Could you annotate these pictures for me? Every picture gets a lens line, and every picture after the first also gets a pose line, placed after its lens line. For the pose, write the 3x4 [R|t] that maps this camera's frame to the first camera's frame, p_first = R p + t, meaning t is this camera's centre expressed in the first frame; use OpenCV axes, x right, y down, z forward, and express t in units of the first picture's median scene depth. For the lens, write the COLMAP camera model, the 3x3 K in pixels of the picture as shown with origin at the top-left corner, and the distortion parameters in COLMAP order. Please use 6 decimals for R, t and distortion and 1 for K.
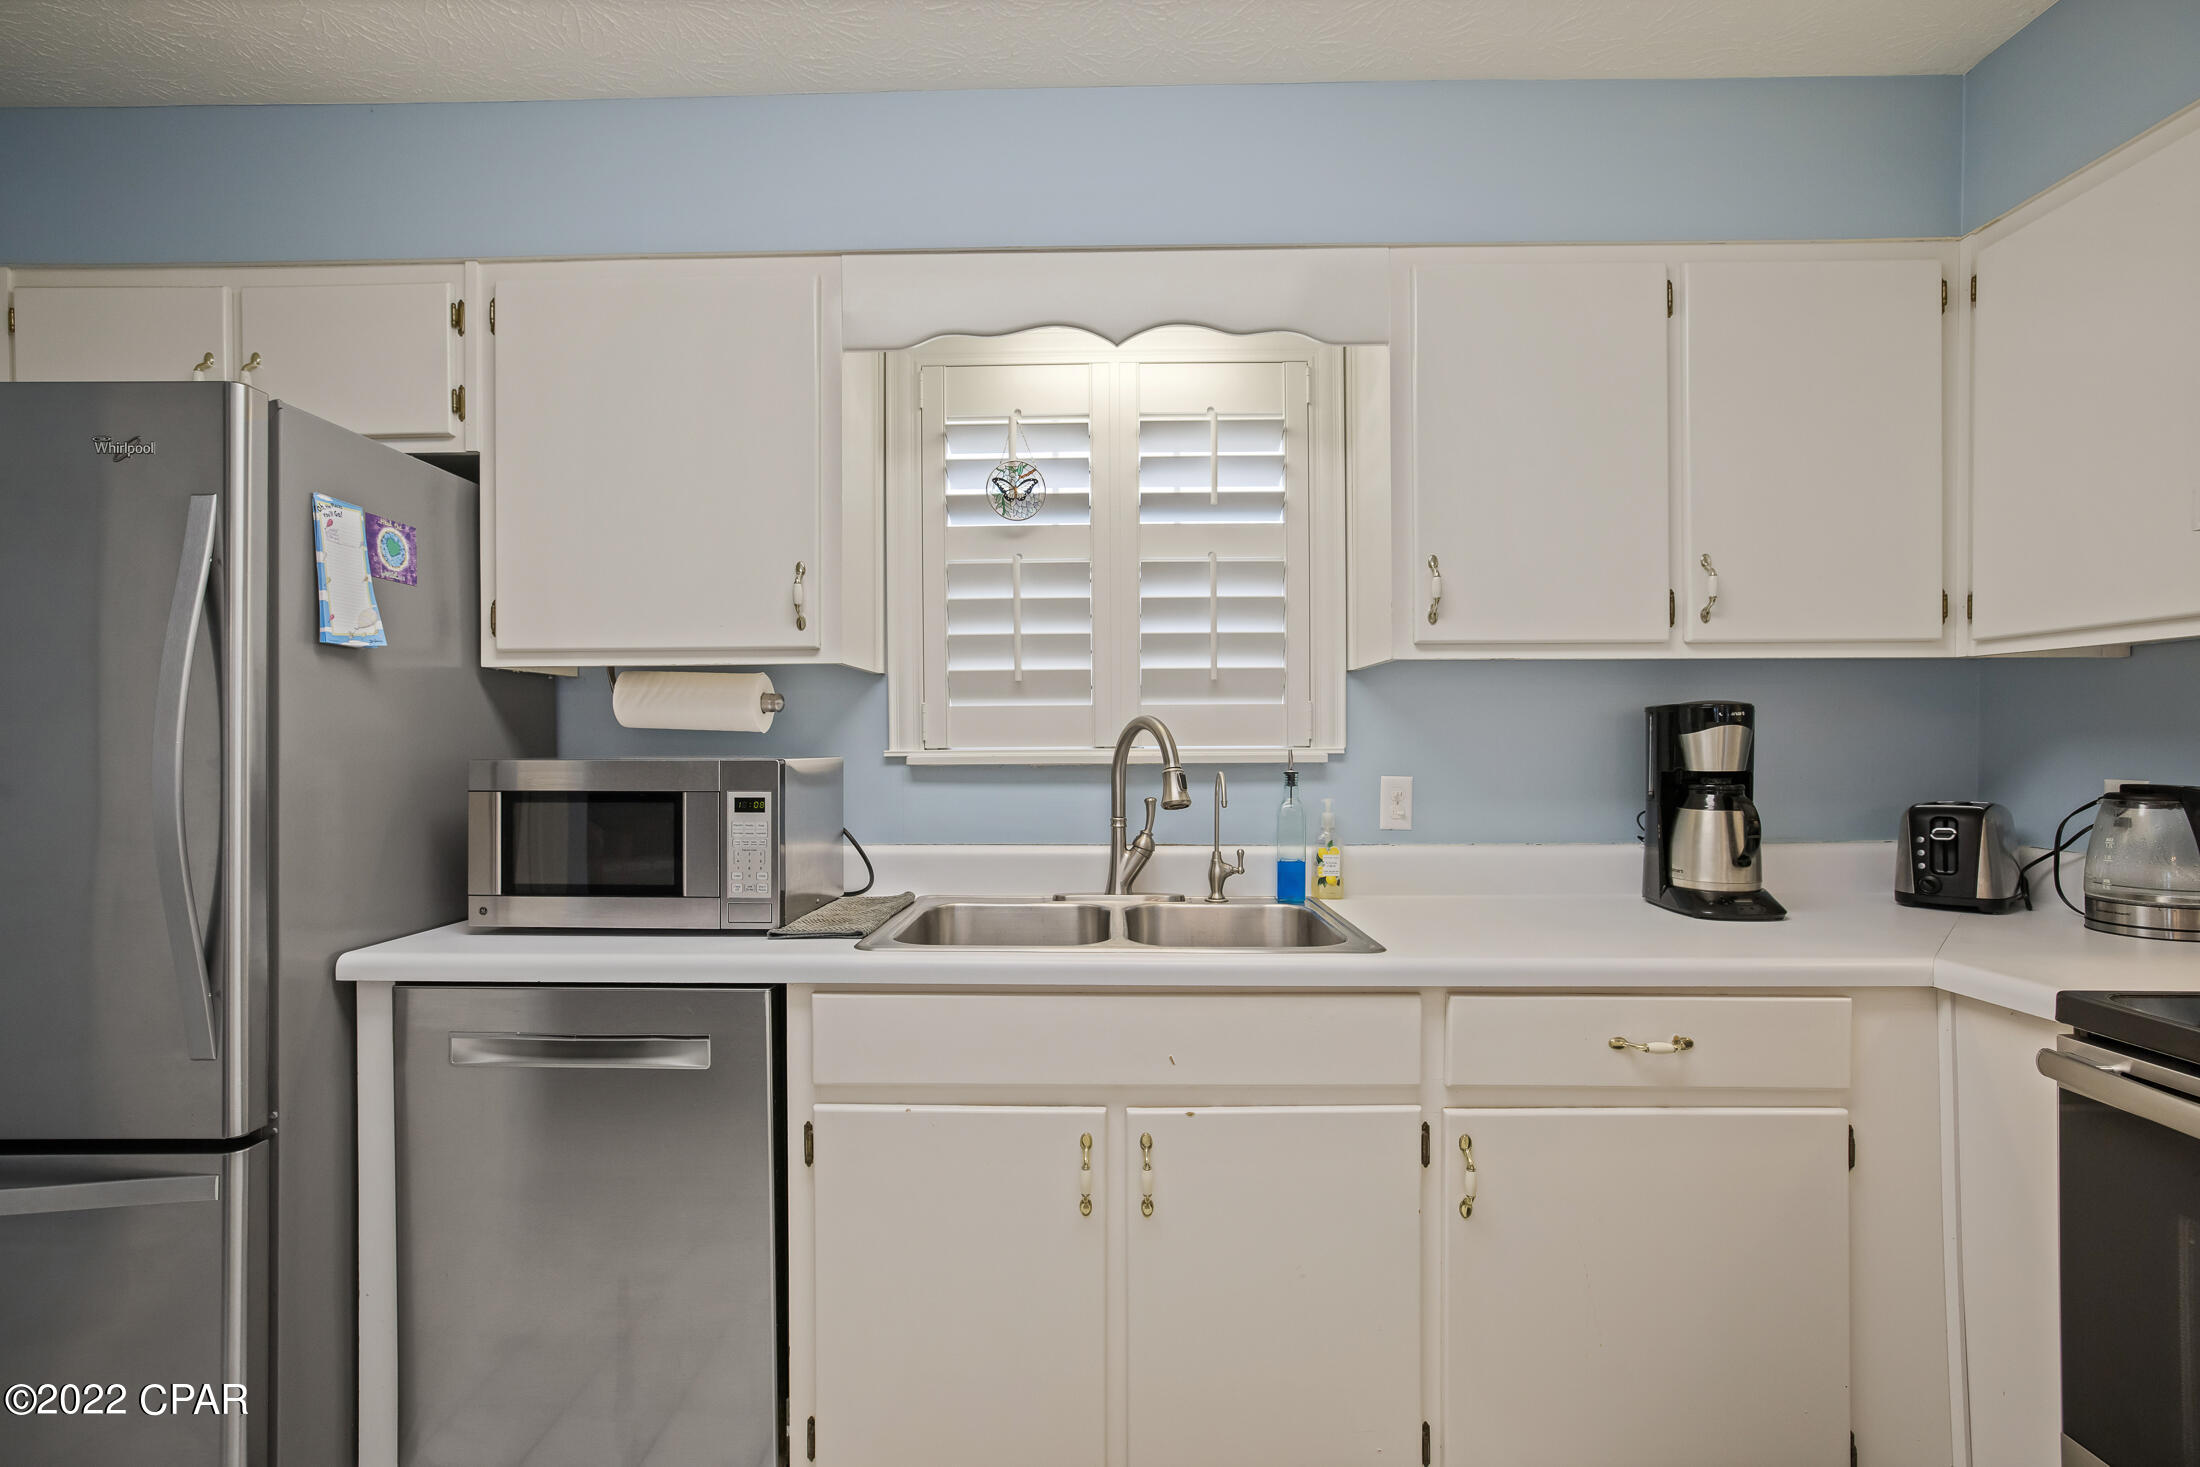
lens RADIAL K [[953.8, 0, 1092.2], [0, 953.8, 745.1], [0, 0, 1]] dist [-0.036847, 0.016897]
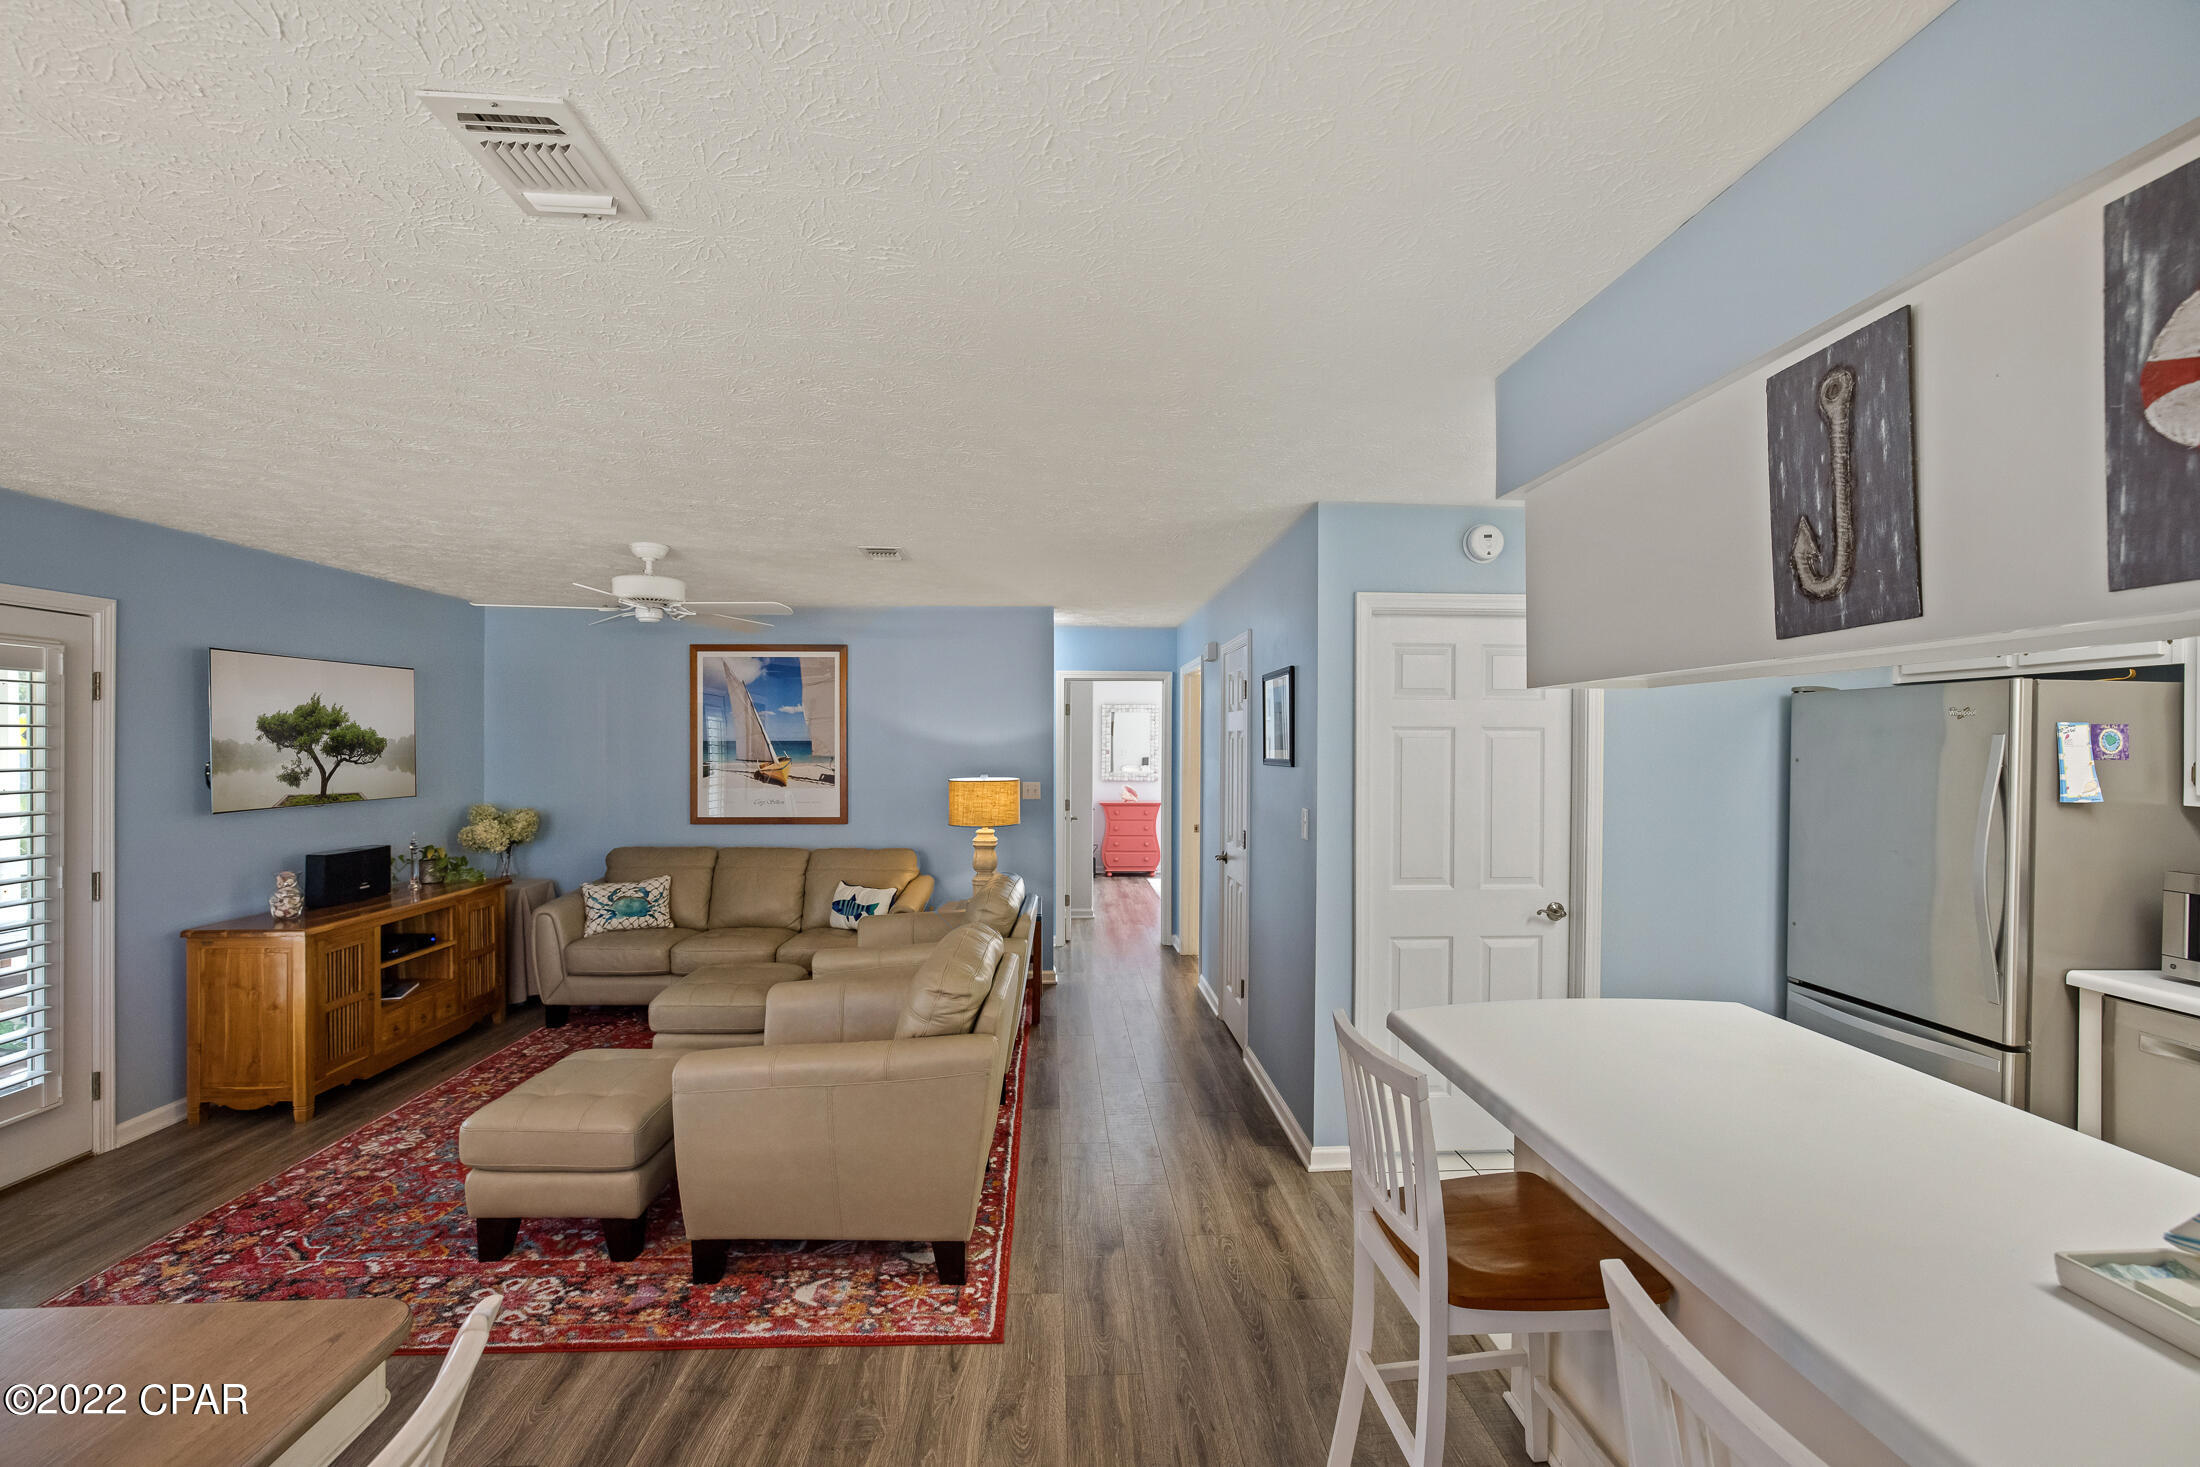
lens RADIAL K [[953.8, 0, 1092.2], [0, 953.8, 745.1], [0, 0, 1]] dist [-0.036847, 0.016897]
pose [[0.066012, 0.006789, -0.997796, 0.686162], [-0.010328, 0.999928, 0.006120, -0.160529], [0.997765, 0.009901, 0.066077, -0.794489]]
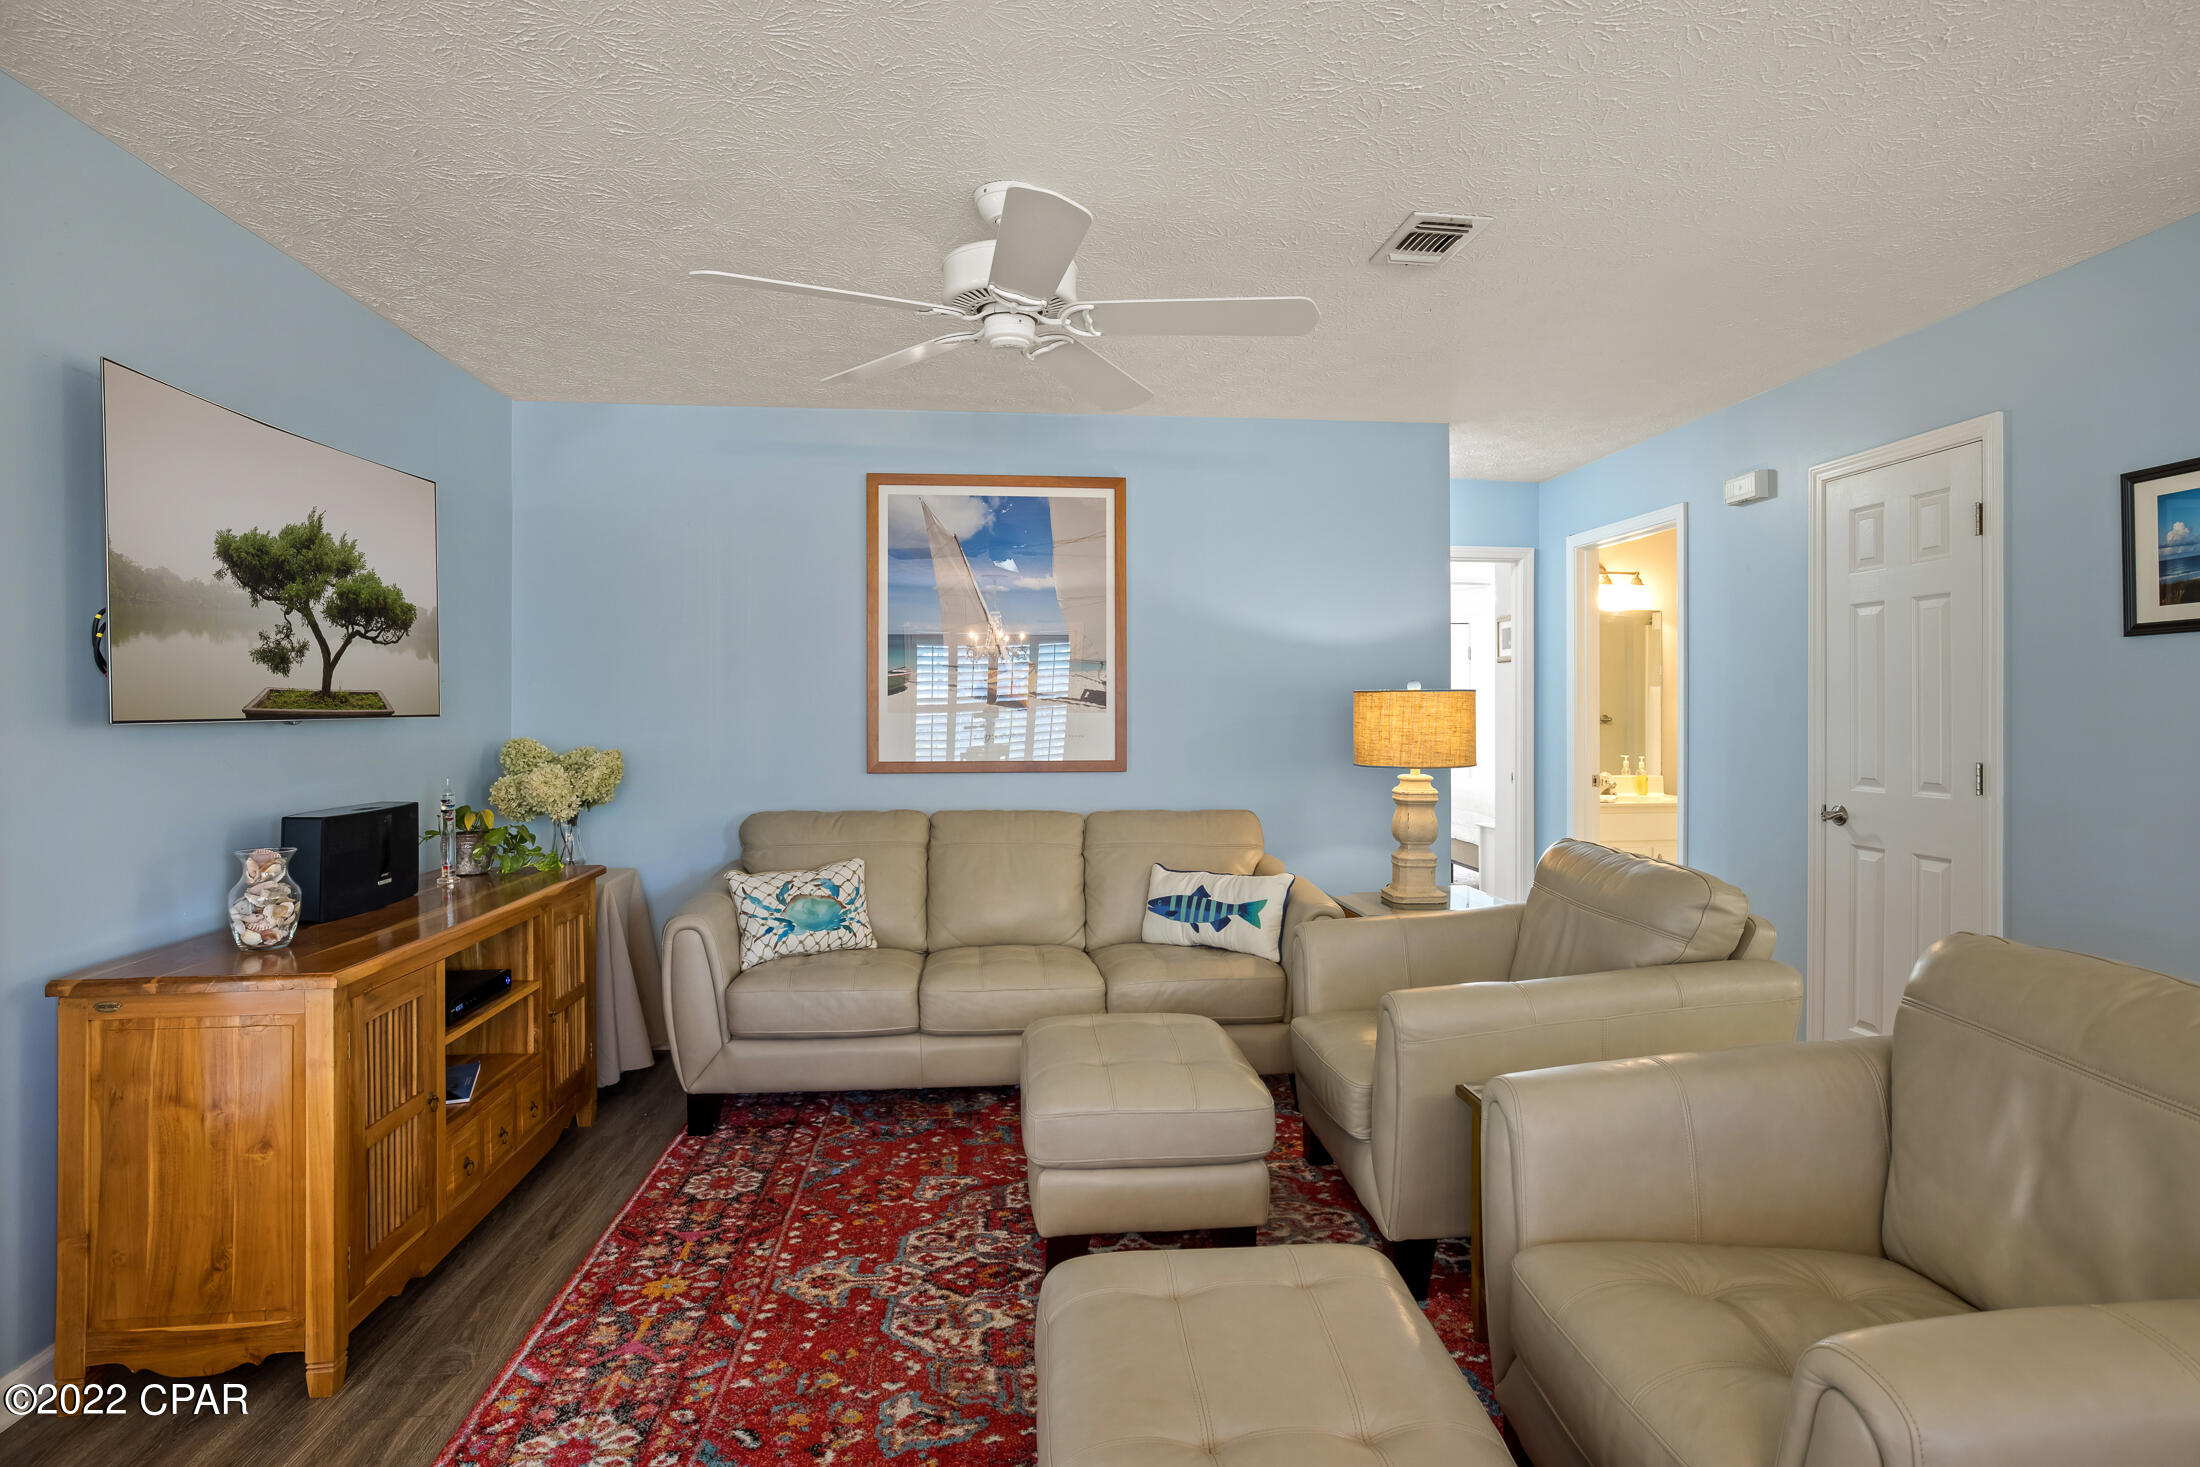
lens RADIAL K [[1141.7, 0, 1101.6], [0, 1141.7, 709.1], [0, 0, 1]] dist [-0.029763, 0.018820]
pose [[0.121712, 0.005324, -0.992551, -0.255050], [-0.009193, 0.999949, 0.004236, -0.002895], [0.992523, 0.008609, 0.121755, -1.748022]]
